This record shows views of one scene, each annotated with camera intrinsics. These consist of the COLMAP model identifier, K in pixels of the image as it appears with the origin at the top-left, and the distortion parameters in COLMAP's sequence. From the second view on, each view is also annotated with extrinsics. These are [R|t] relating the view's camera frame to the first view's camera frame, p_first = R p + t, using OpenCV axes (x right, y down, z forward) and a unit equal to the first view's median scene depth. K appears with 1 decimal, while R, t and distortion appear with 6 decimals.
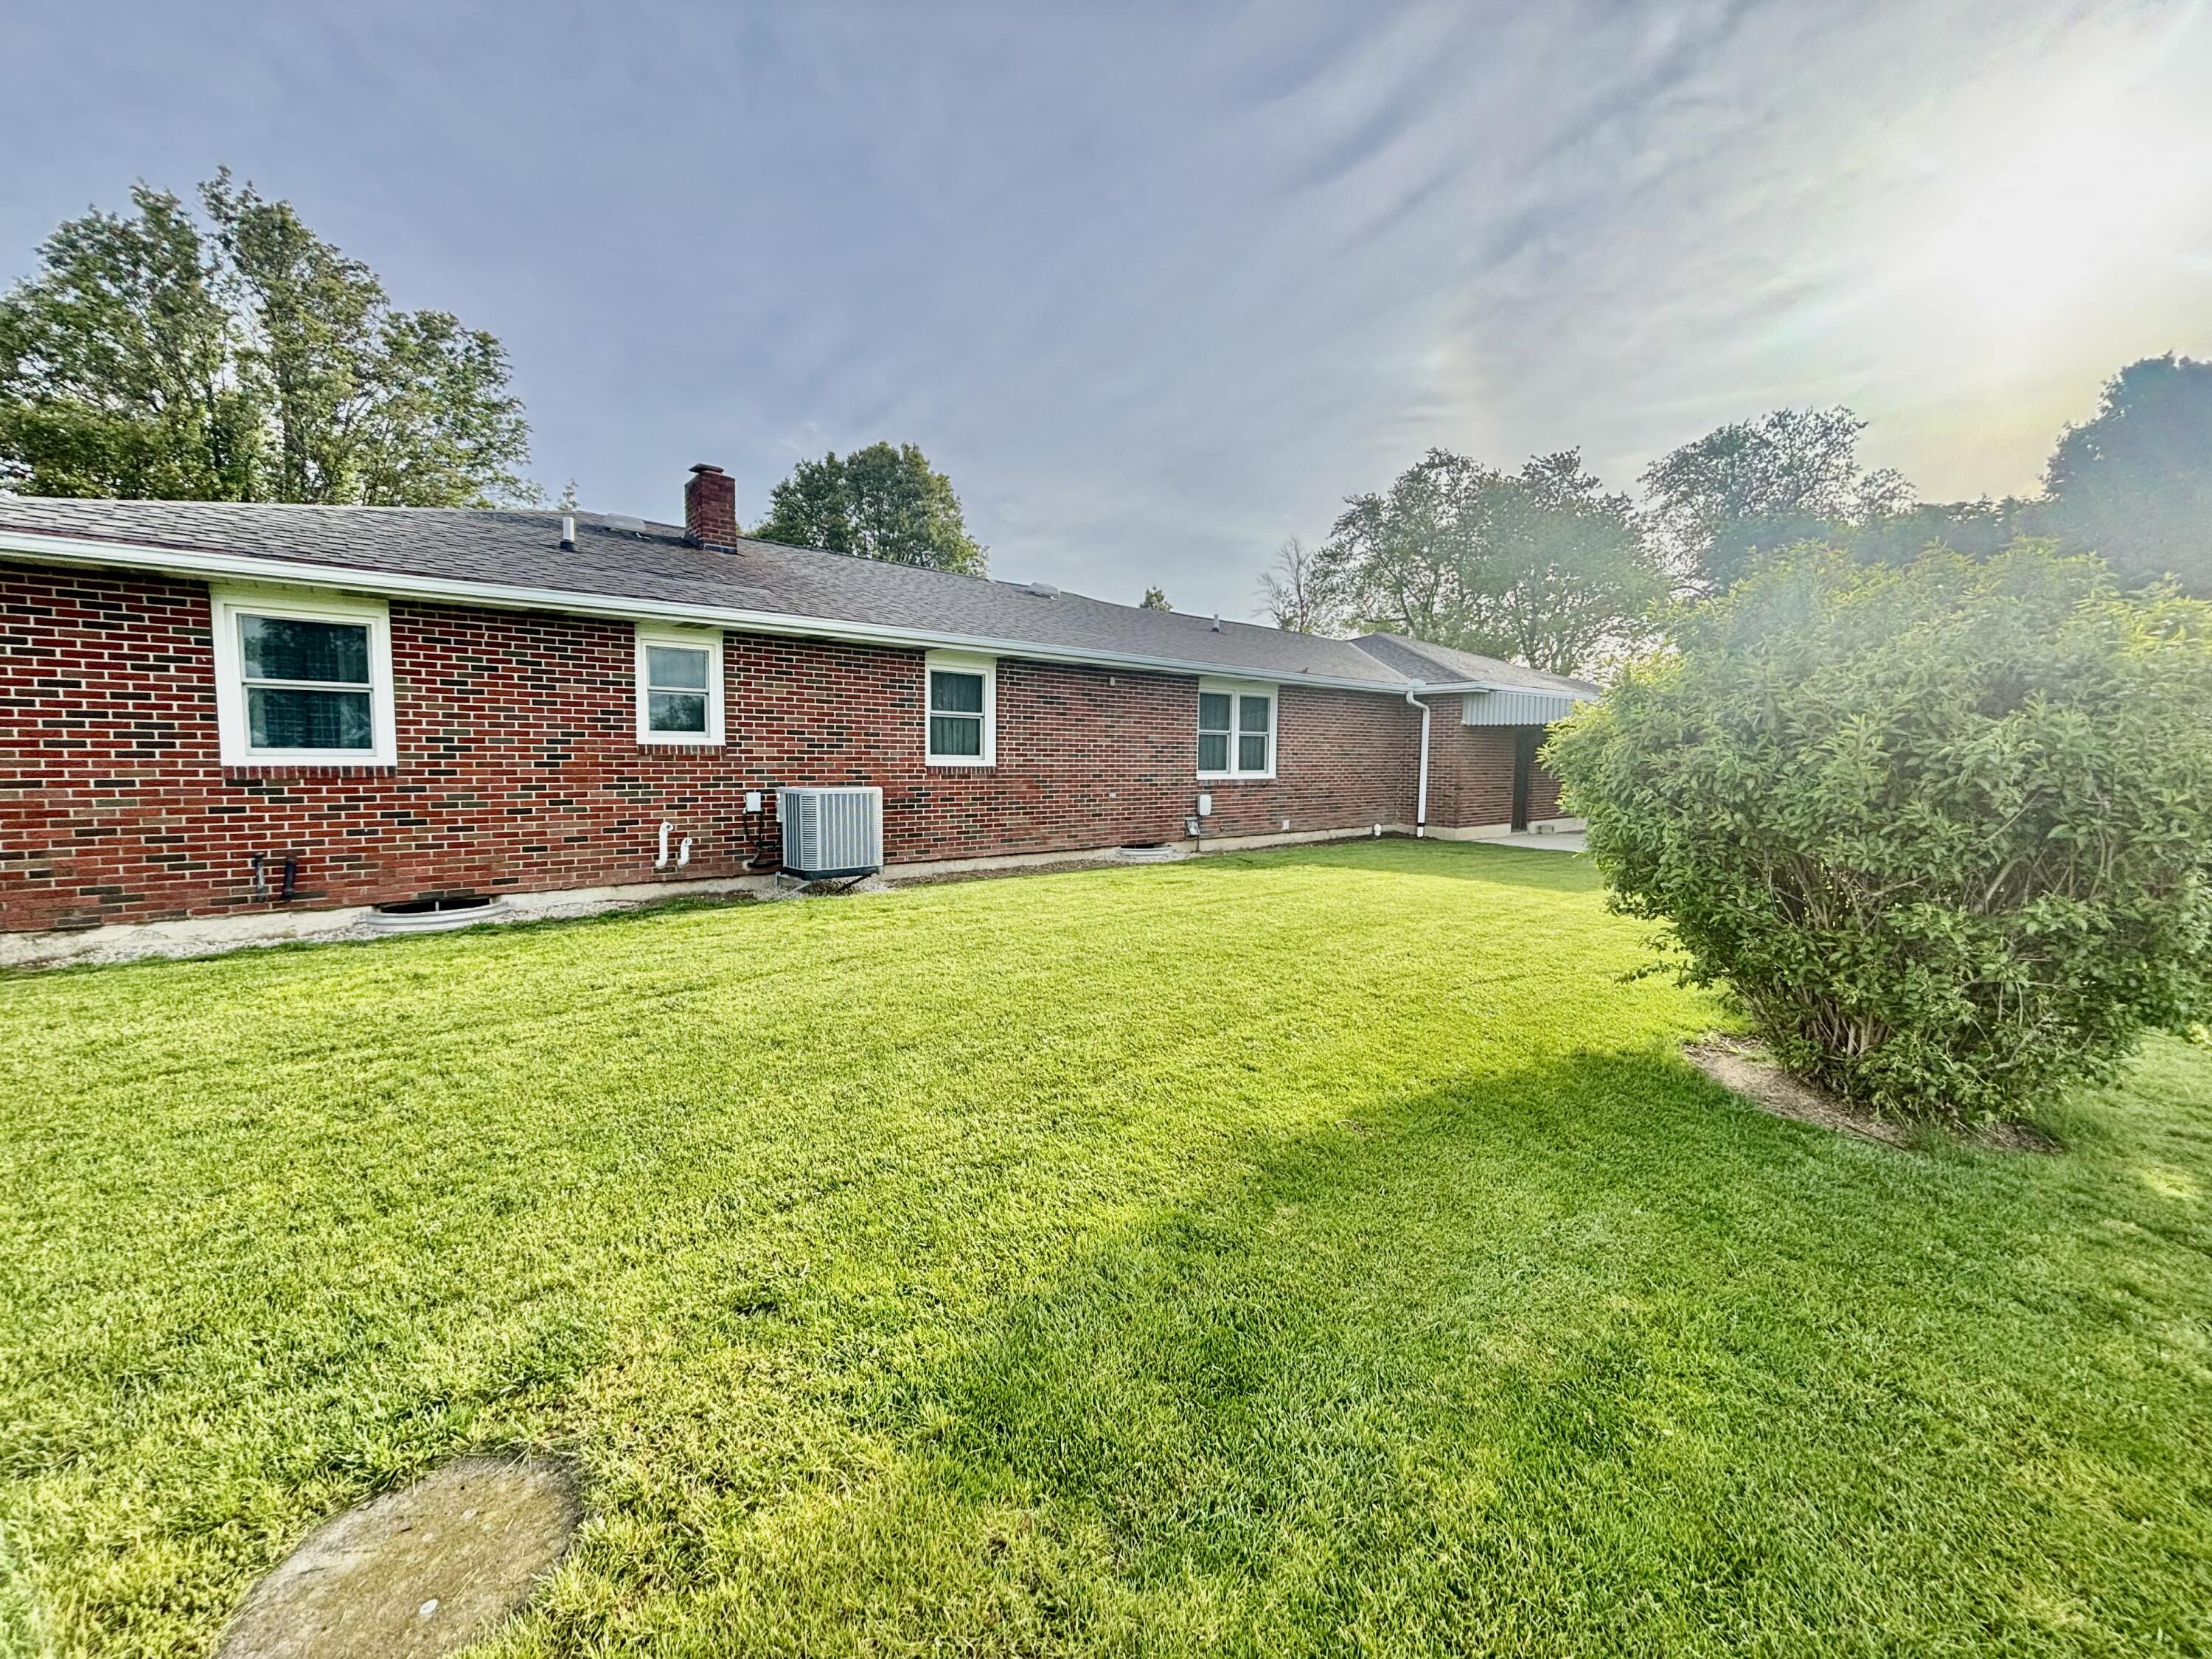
lens RADIAL K [[907.2, 0, 1117.3], [0, 907.2, 837.3], [0, 0, 1]] dist [0.003148, 0.000327]
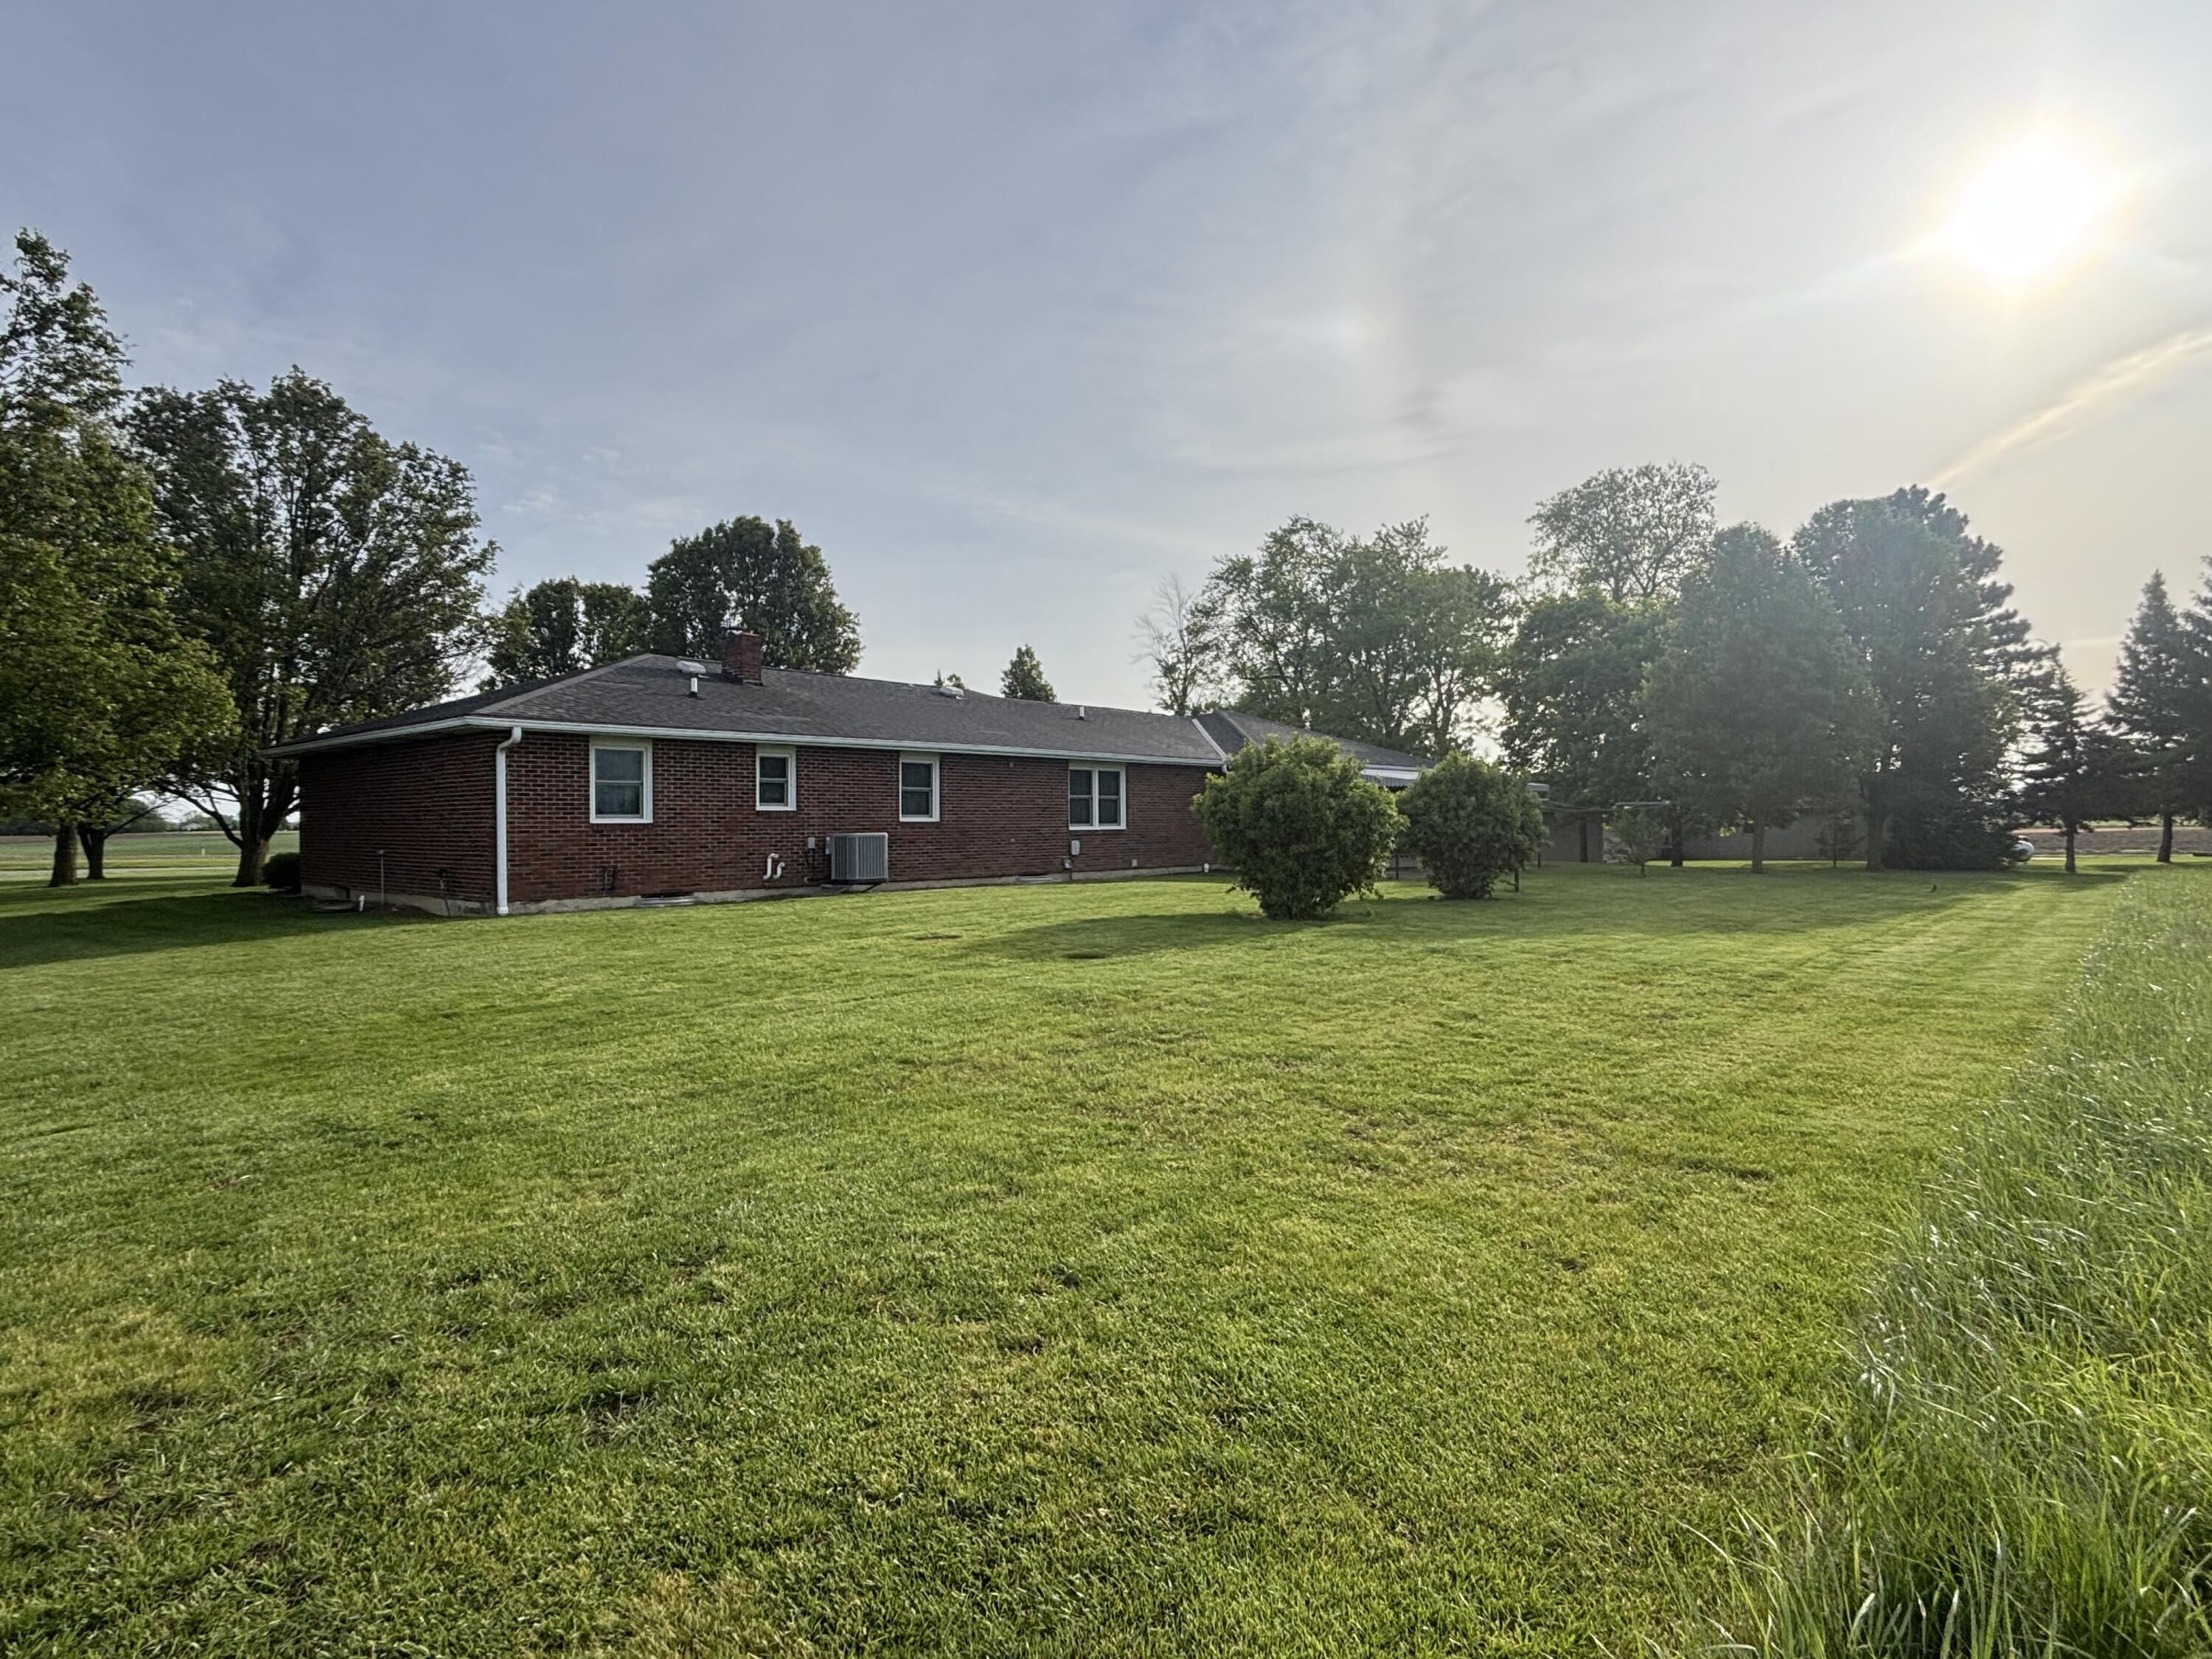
lens RADIAL K [[1174.8, 0, 1112.4], [0, 1174.8, 830.7], [0, 0, 1]] dist [0.029827, 0.000655]
pose [[0.992758, -0.019066, 0.118610, -0.025529], [0.028705, 0.996373, -0.080099, 0.034935], [-0.116653, 0.082924, 0.989705, -0.336528]]
